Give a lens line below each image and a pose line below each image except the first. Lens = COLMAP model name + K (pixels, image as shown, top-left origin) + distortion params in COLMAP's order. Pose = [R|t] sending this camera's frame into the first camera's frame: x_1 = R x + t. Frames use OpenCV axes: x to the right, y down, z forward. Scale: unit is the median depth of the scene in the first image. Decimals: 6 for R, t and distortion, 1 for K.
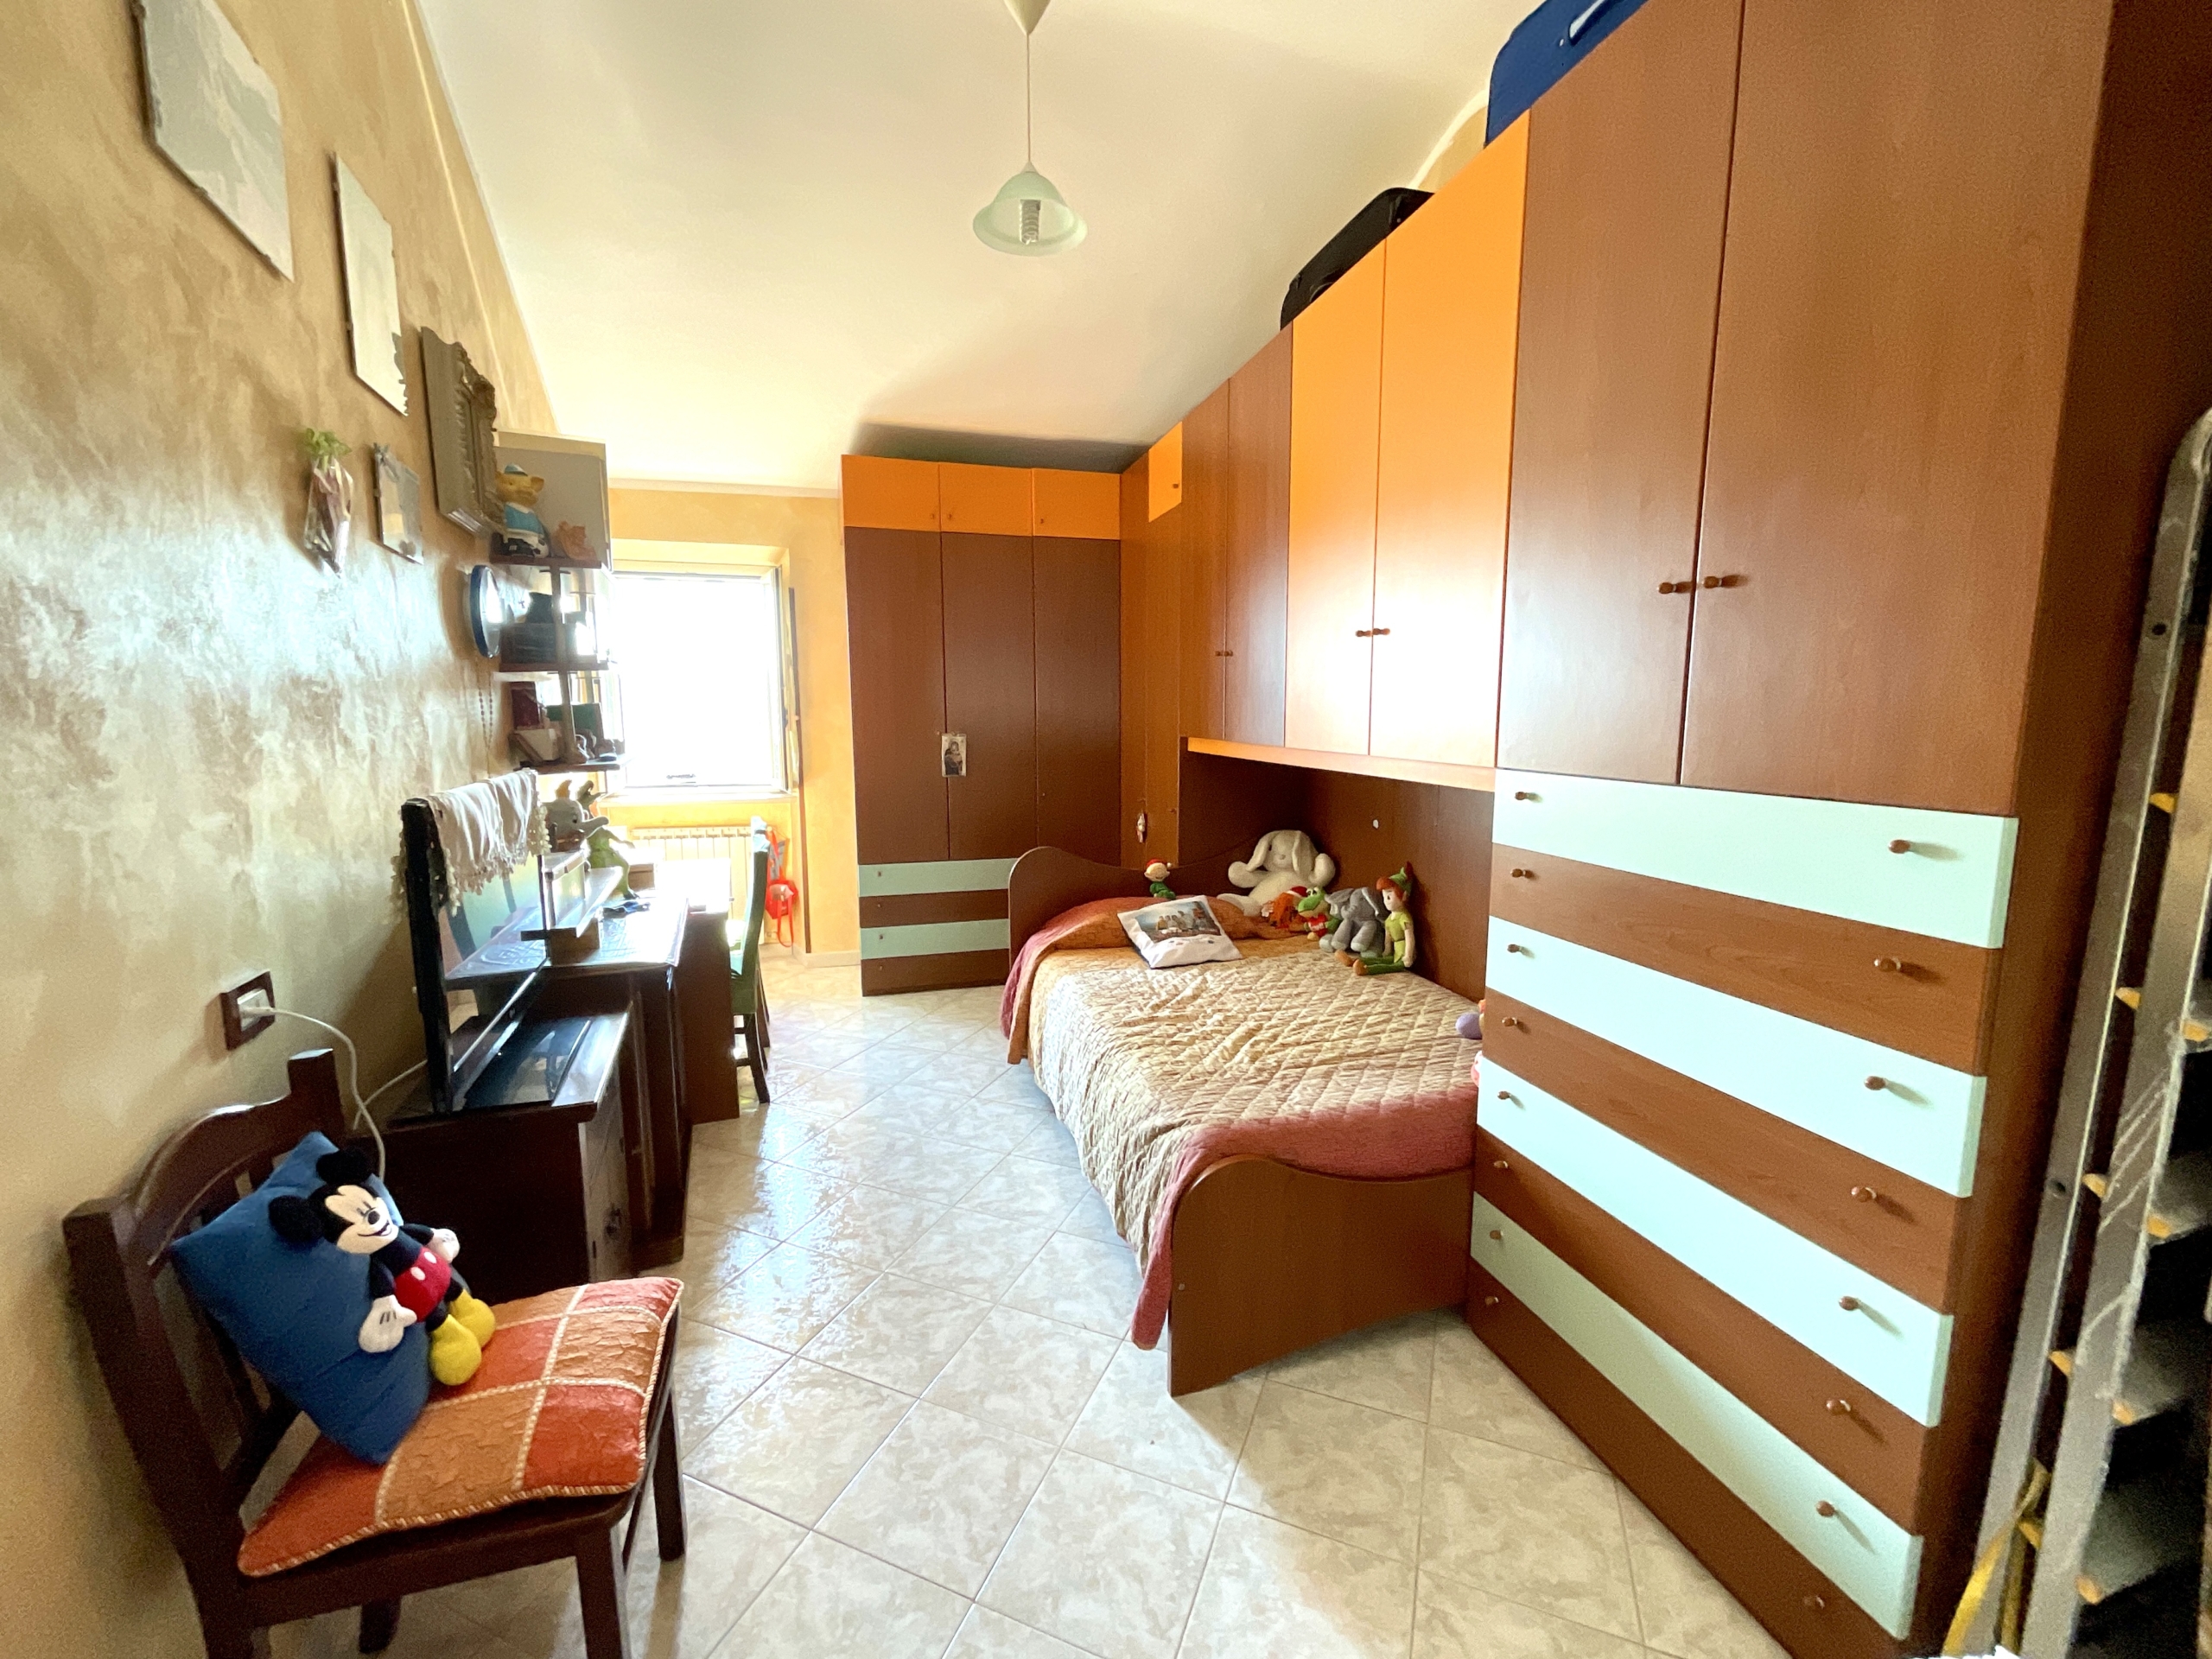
lens RADIAL K [[890.9, 0, 1110.6], [0, 890.9, 828.9], [0, 0, 1]] dist [-0.001304, -0.000240]
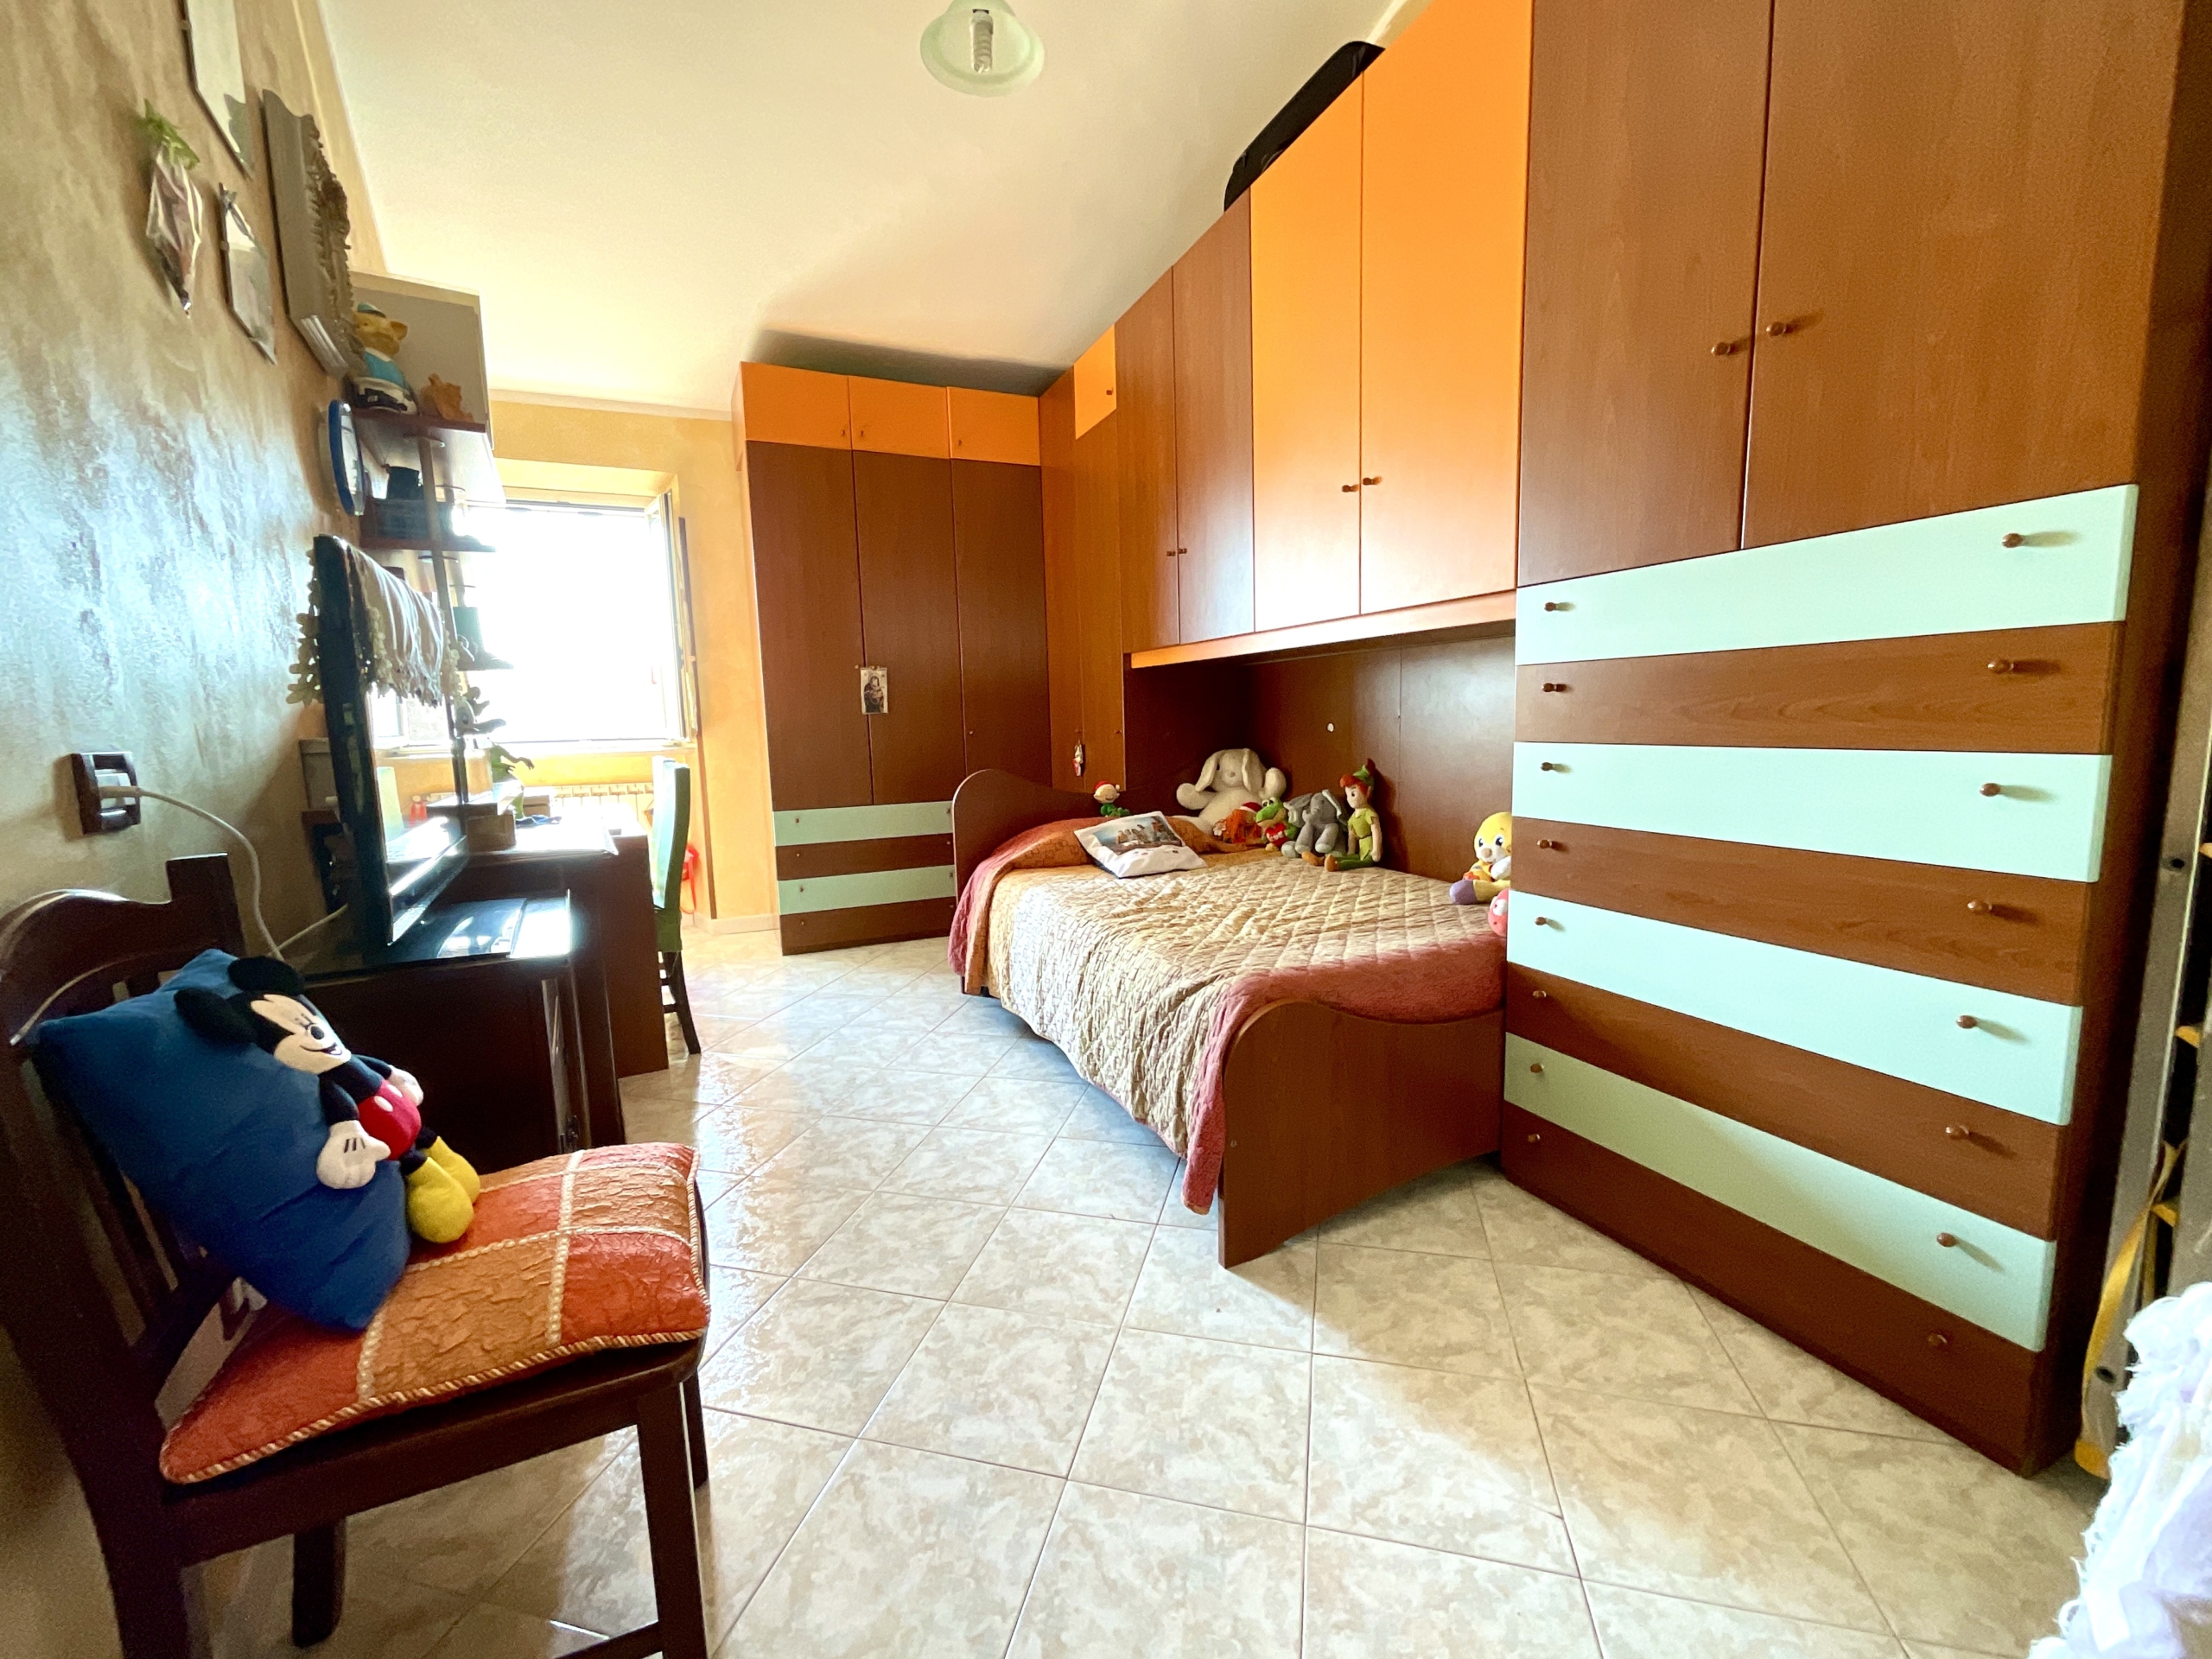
lens RADIAL K [[892.1, 0, 1106.0], [0, 892.1, 829.5], [0, 0, 1]] dist [0.006231, -0.003236]
pose [[0.989506, -0.042538, 0.138087, -0.140964], [0.044162, 0.998986, -0.008715, 0.162031], [-0.137576, 0.014722, 0.990382, 0.080474]]
